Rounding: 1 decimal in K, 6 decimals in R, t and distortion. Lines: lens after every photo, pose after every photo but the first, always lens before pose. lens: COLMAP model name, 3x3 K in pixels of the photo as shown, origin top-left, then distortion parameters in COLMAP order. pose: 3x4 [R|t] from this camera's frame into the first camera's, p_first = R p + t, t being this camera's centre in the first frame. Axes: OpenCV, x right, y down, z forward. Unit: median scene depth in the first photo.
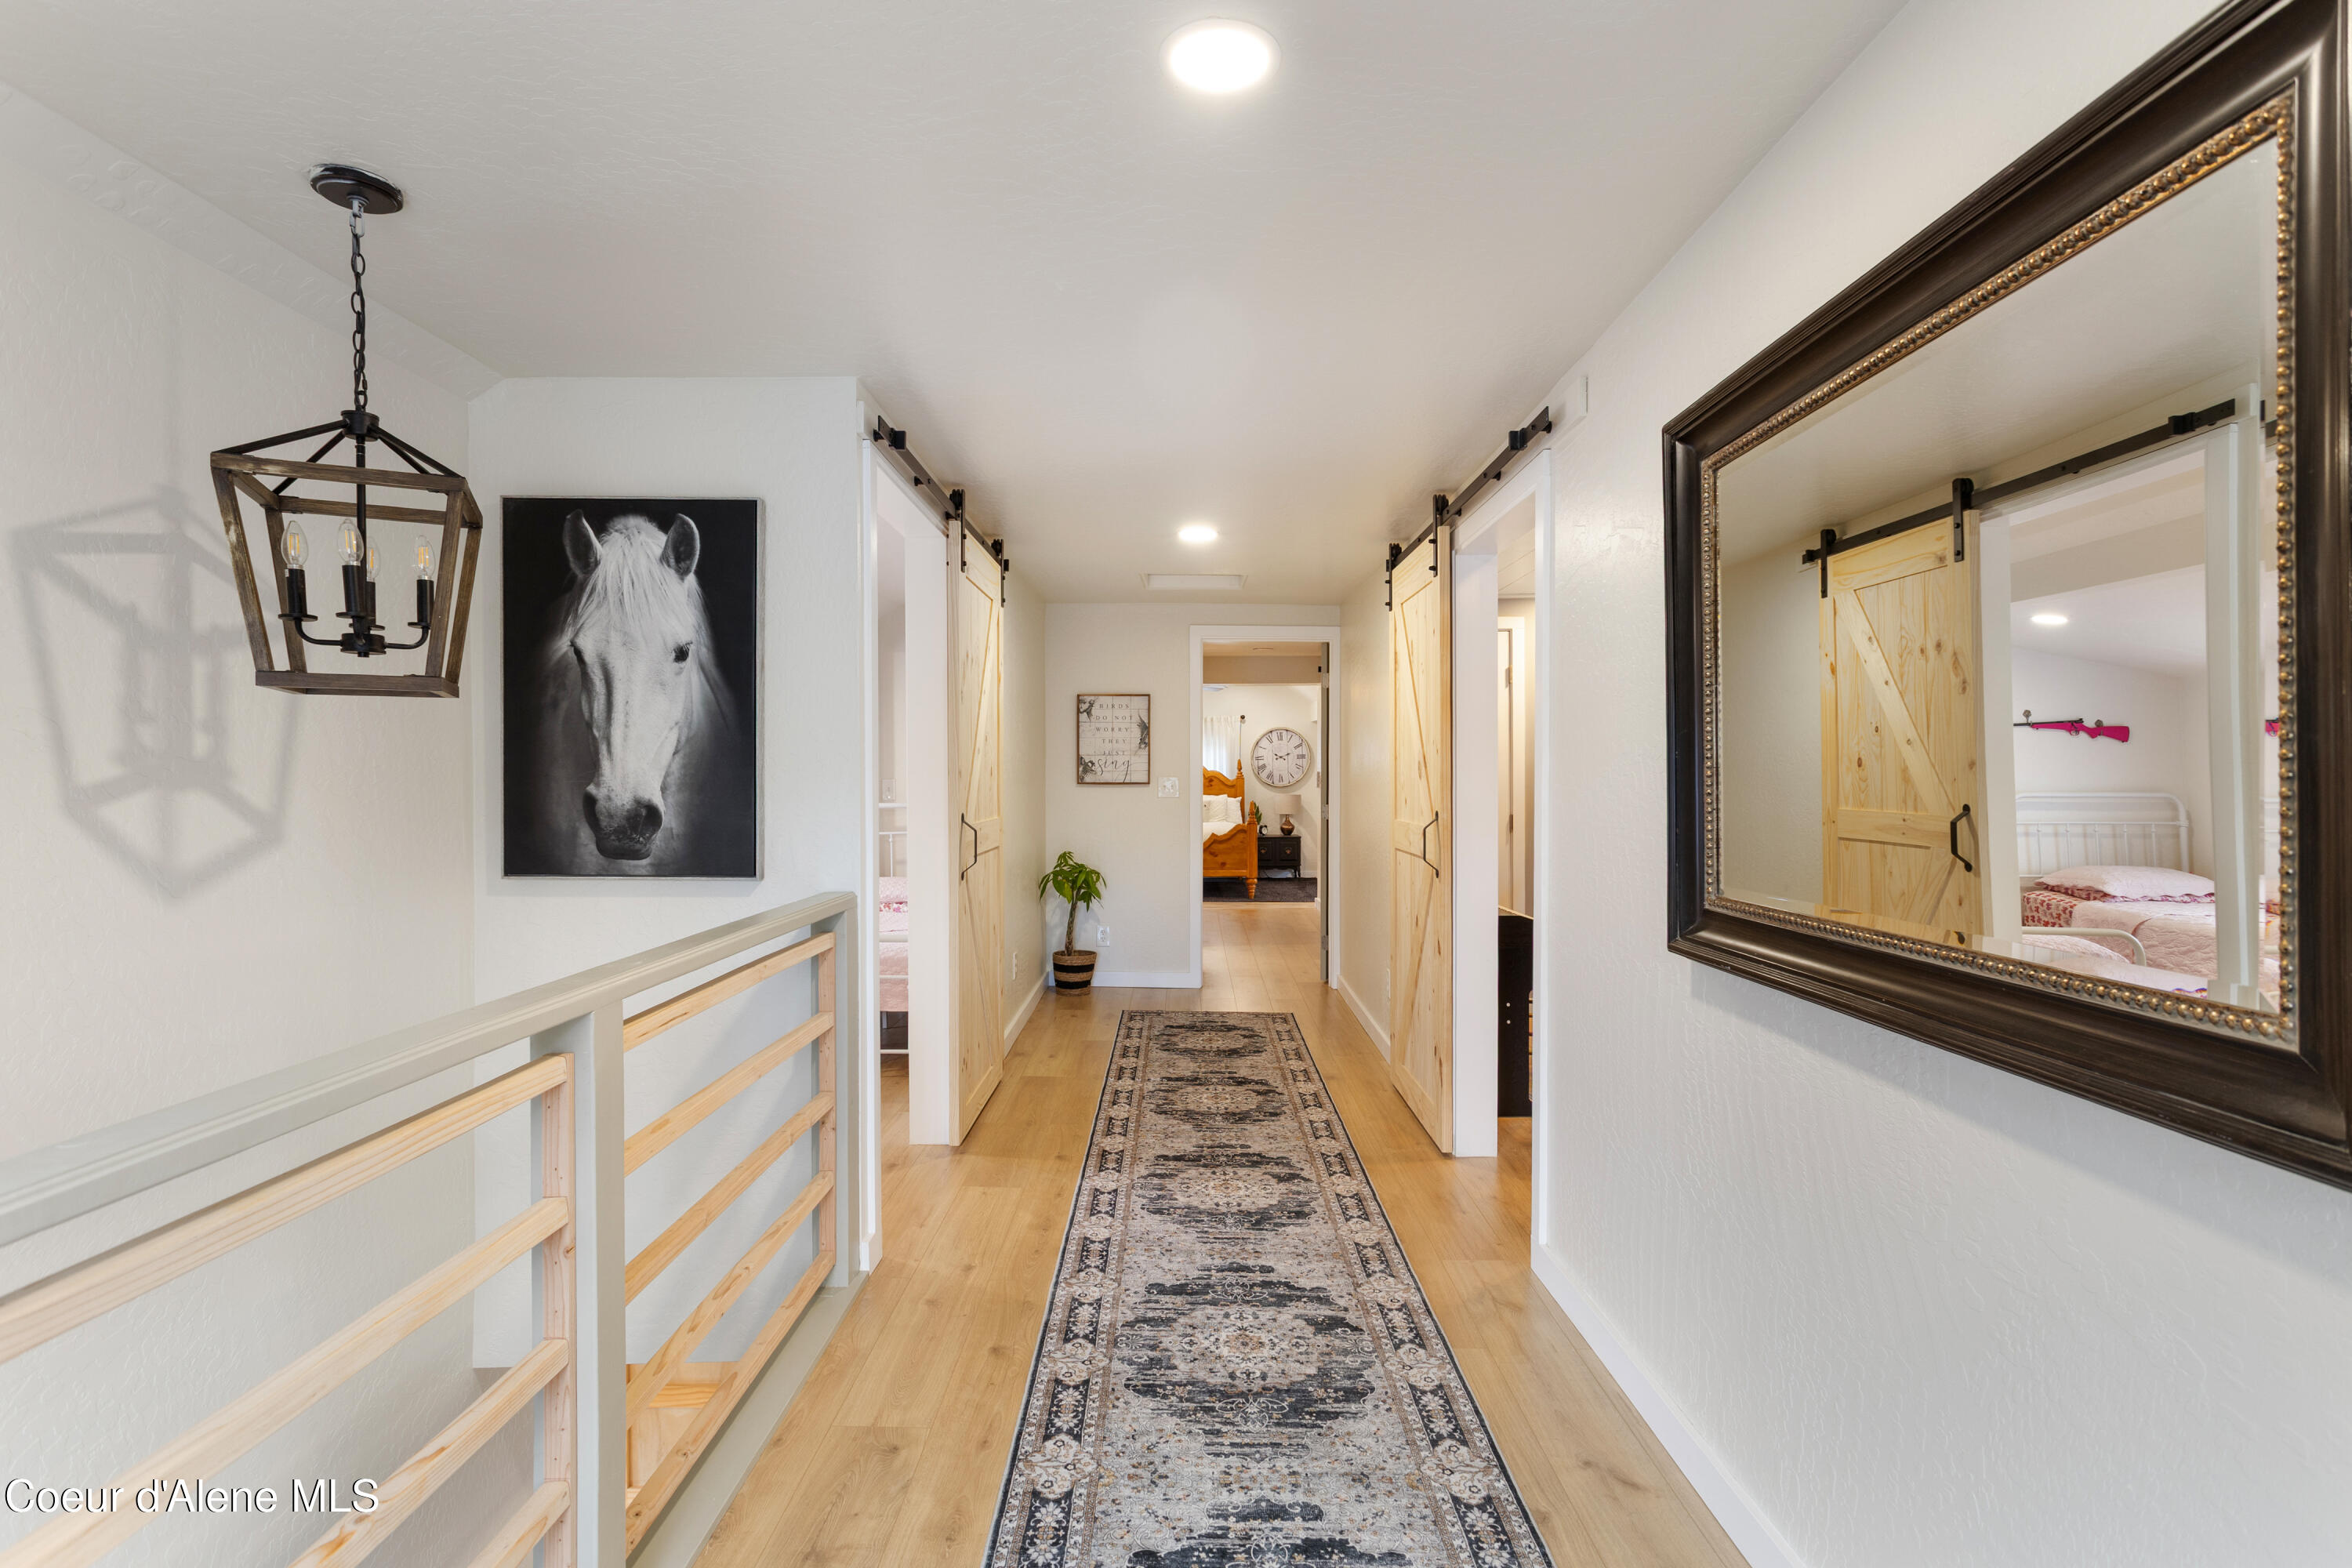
lens RADIAL K [[1138.5, 0, 1180.5], [0, 1138.5, 778.2], [0, 0, 1]] dist [-0.001837, 0.003014]
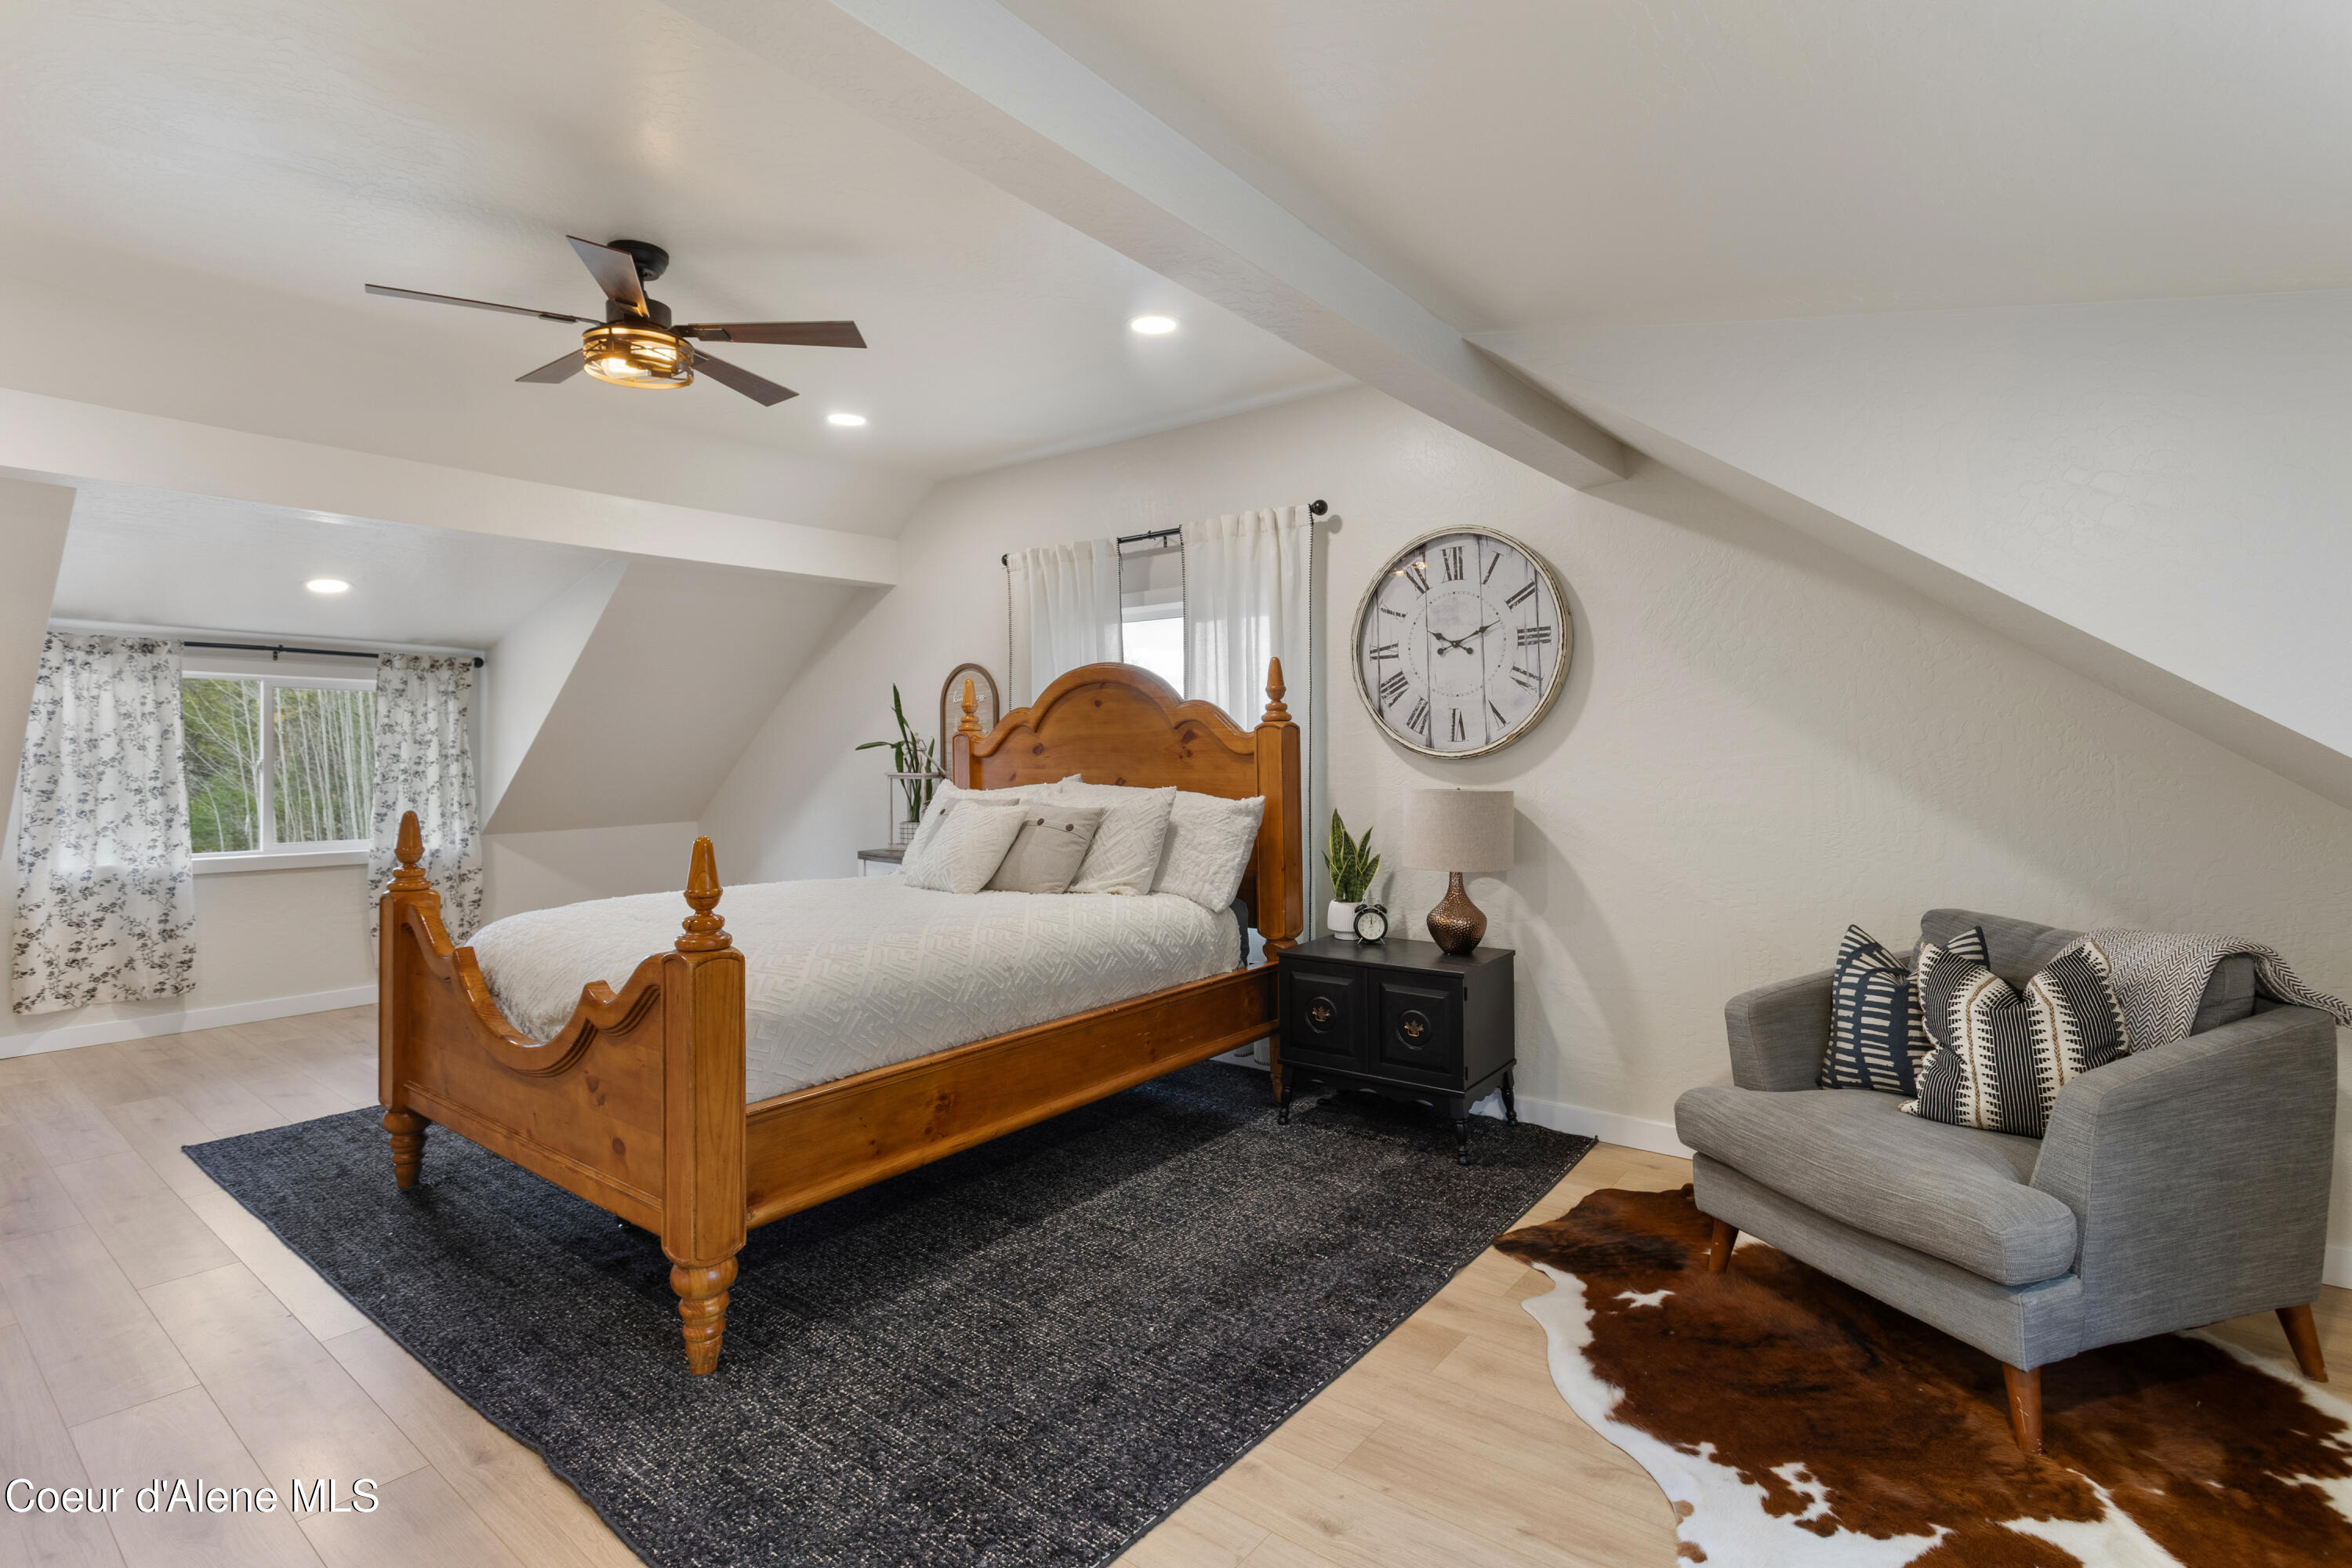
lens RADIAL K [[1138.5, 0, 1193.1], [0, 1138.5, 751.5], [0, 0, 1]] dist [-0.001837, 0.003014]
pose [[0.804058, -0.003775, -0.594538, 0.194903], [0.000715, 0.999985, -0.005381, 0.007403], [0.594550, 0.003901, 0.804049, 0.763279]]
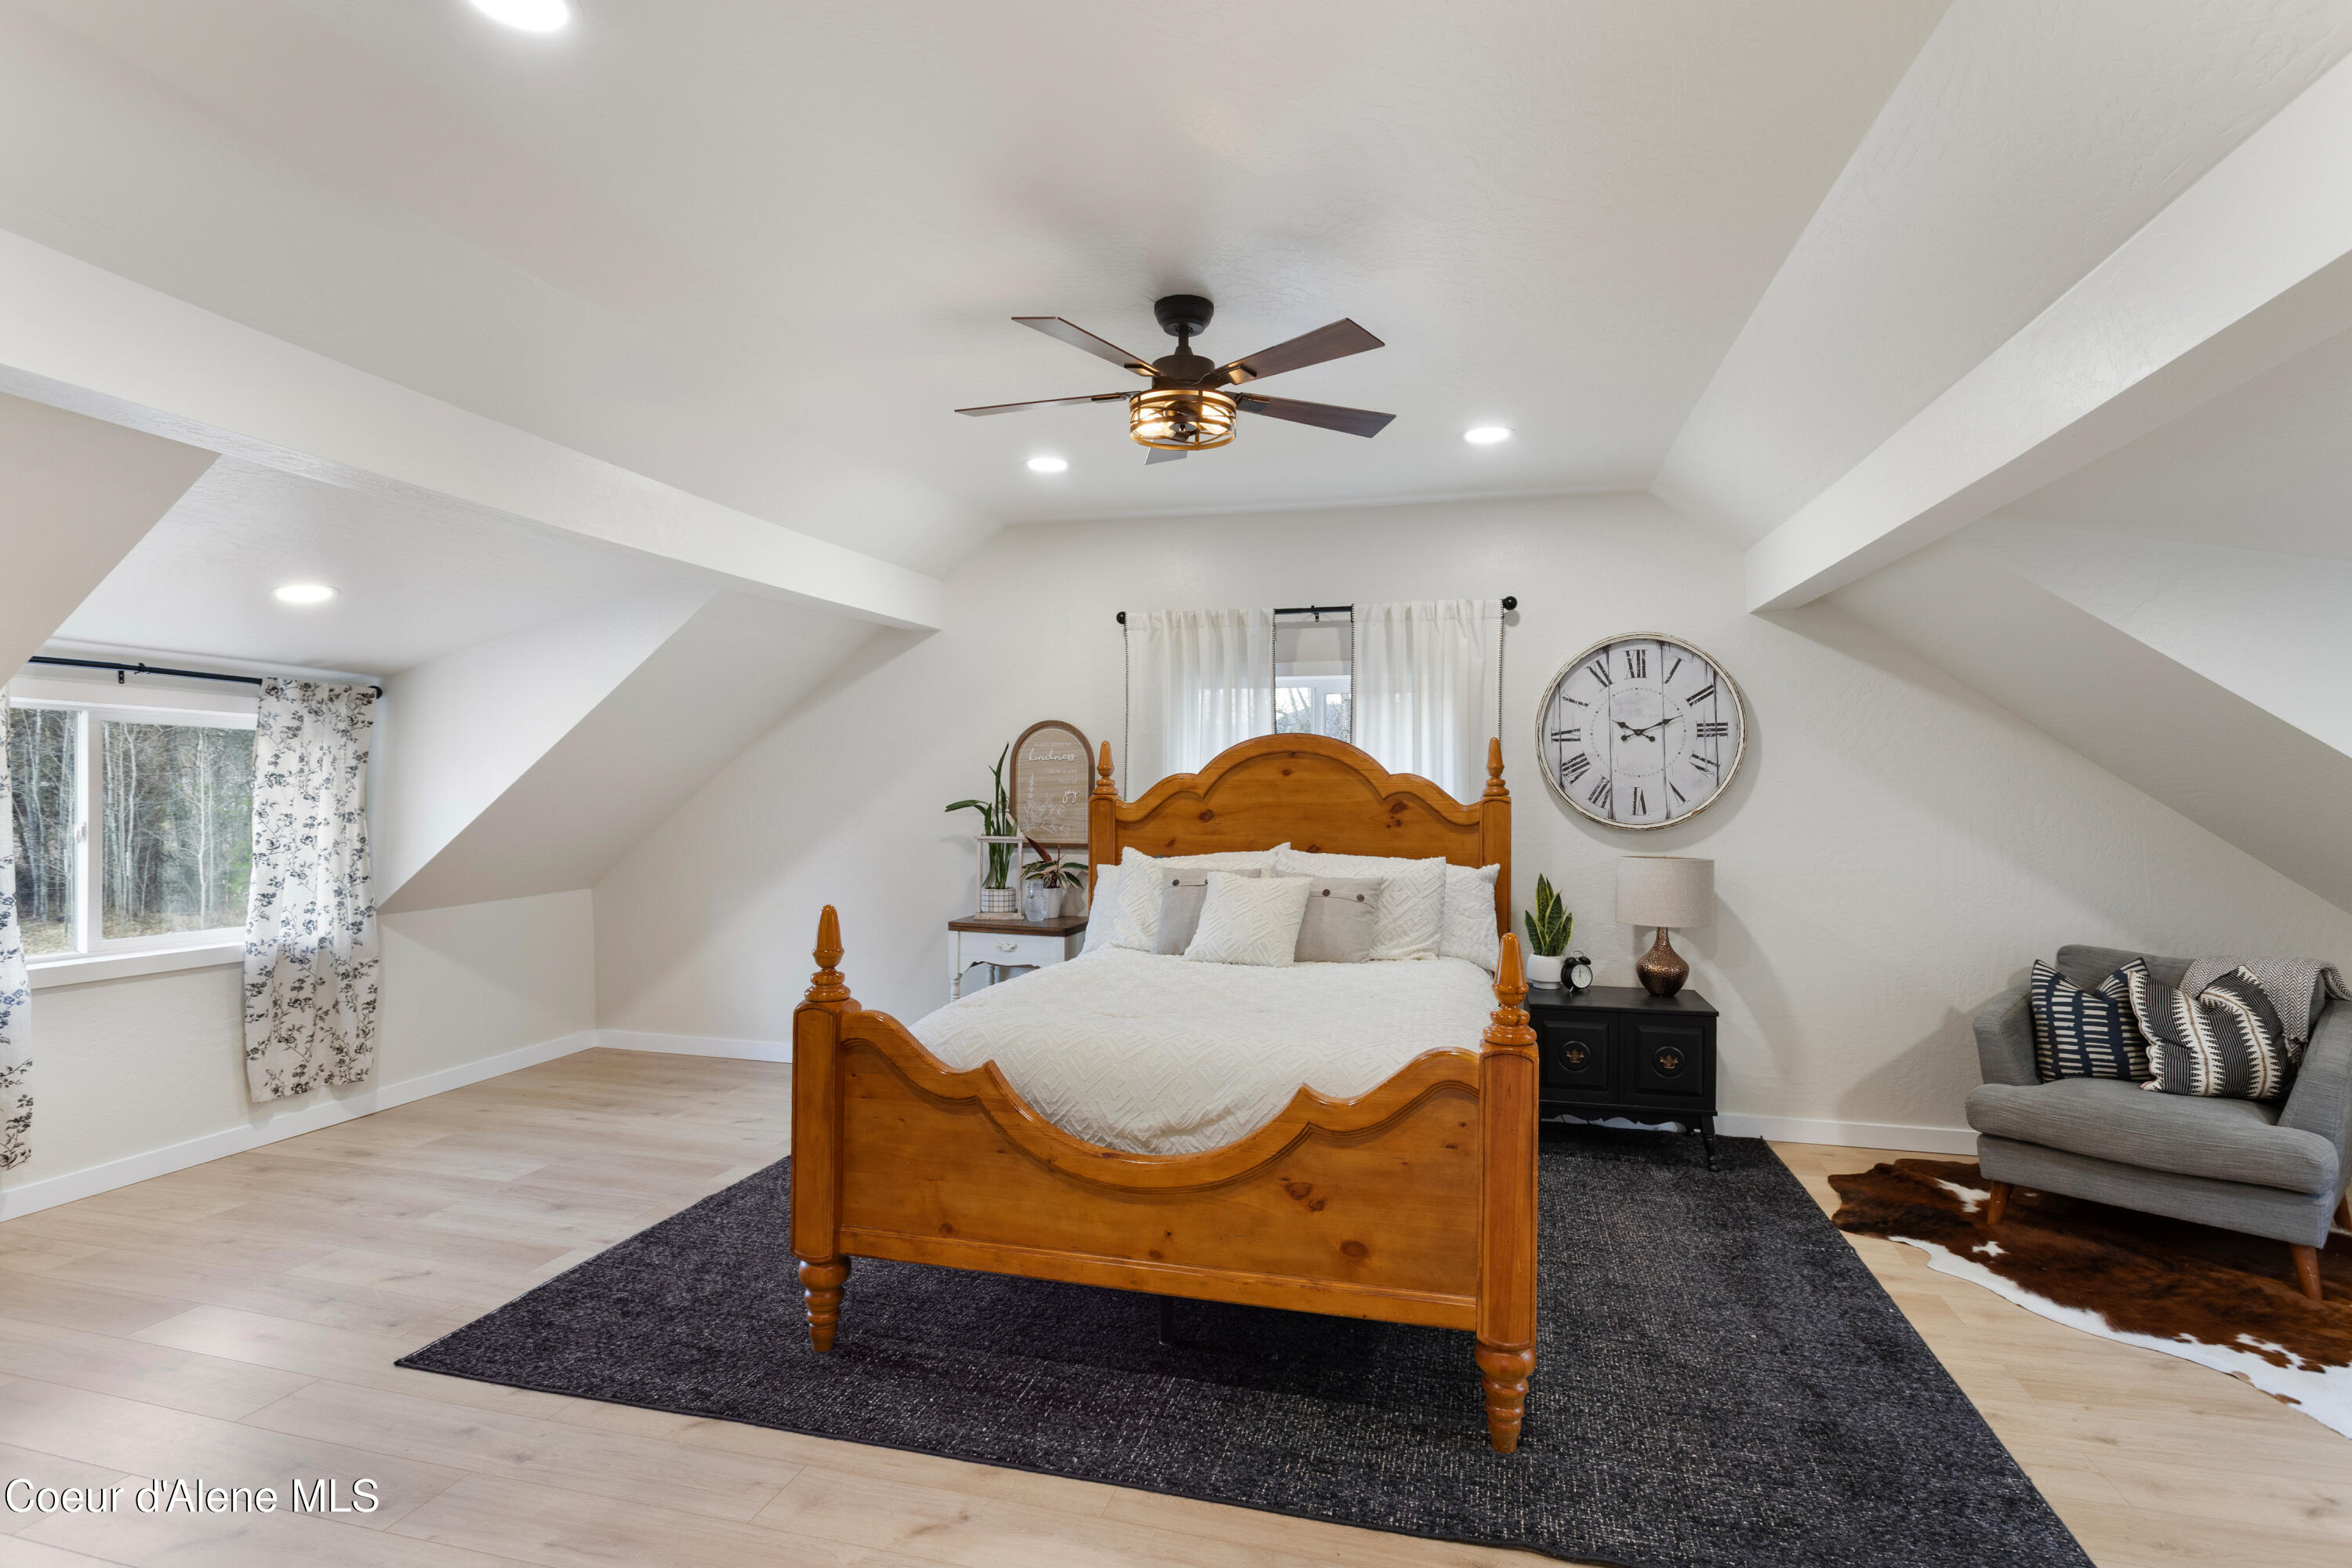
lens RADIAL K [[1138.5, 0, 1231.7], [0, 1138.5, 797.8], [0, 0, 1]] dist [-0.001837, 0.003014]
pose [[0.975250, 0.009625, -0.220897, 0.049749], [-0.009350, 0.999954, 0.002289, -0.000641], [0.220909, -0.000167, 0.975294, 0.685909]]
